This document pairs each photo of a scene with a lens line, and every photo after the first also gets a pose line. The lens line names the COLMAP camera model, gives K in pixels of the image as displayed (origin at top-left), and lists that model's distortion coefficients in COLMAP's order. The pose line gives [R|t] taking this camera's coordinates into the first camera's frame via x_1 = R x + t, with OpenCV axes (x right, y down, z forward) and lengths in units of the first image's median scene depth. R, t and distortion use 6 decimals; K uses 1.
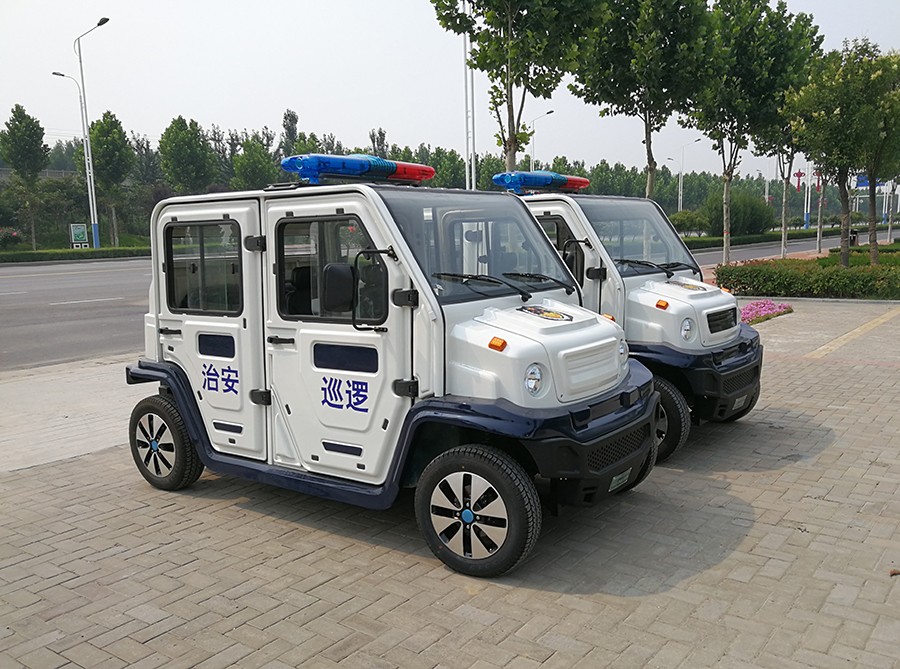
lens RADIAL K [[803.9, 0, 450.0], [0, 803.9, 334.5], [0, 0, 1]] dist [0.059769, -0.075388]
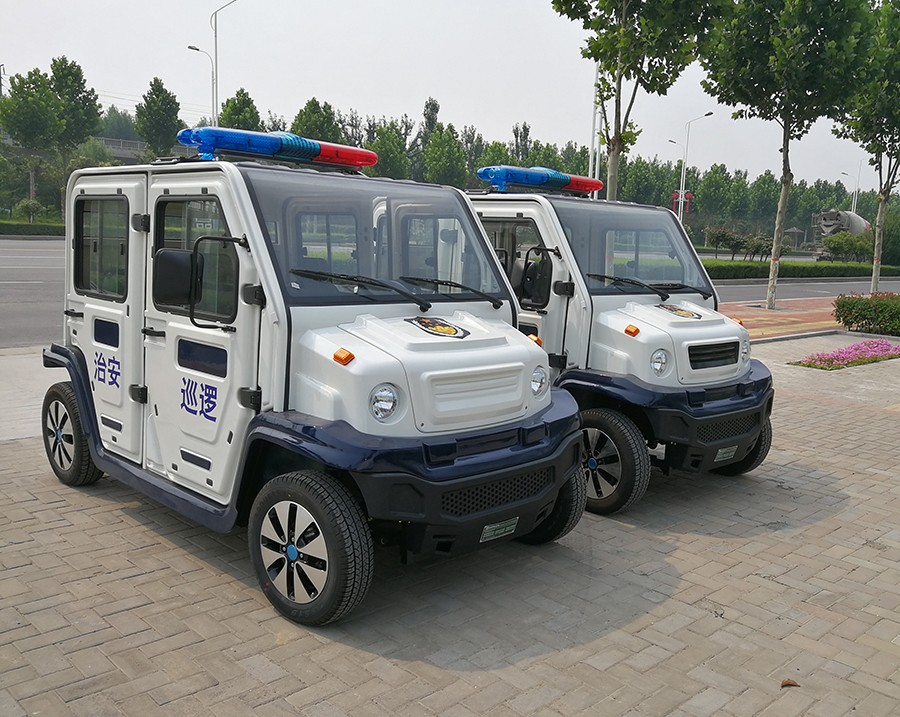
lens RADIAL K [[858.9, 0, 493.2], [0, 858.9, 349.4], [0, 0, 1]] dist [0.064953, -0.110477]
pose [[0.988263, 0.087441, -0.125260, 0.268104], [-0.086846, 0.996169, 0.010216, -0.015609], [0.125674, 0.000783, 0.992071, 0.089192]]
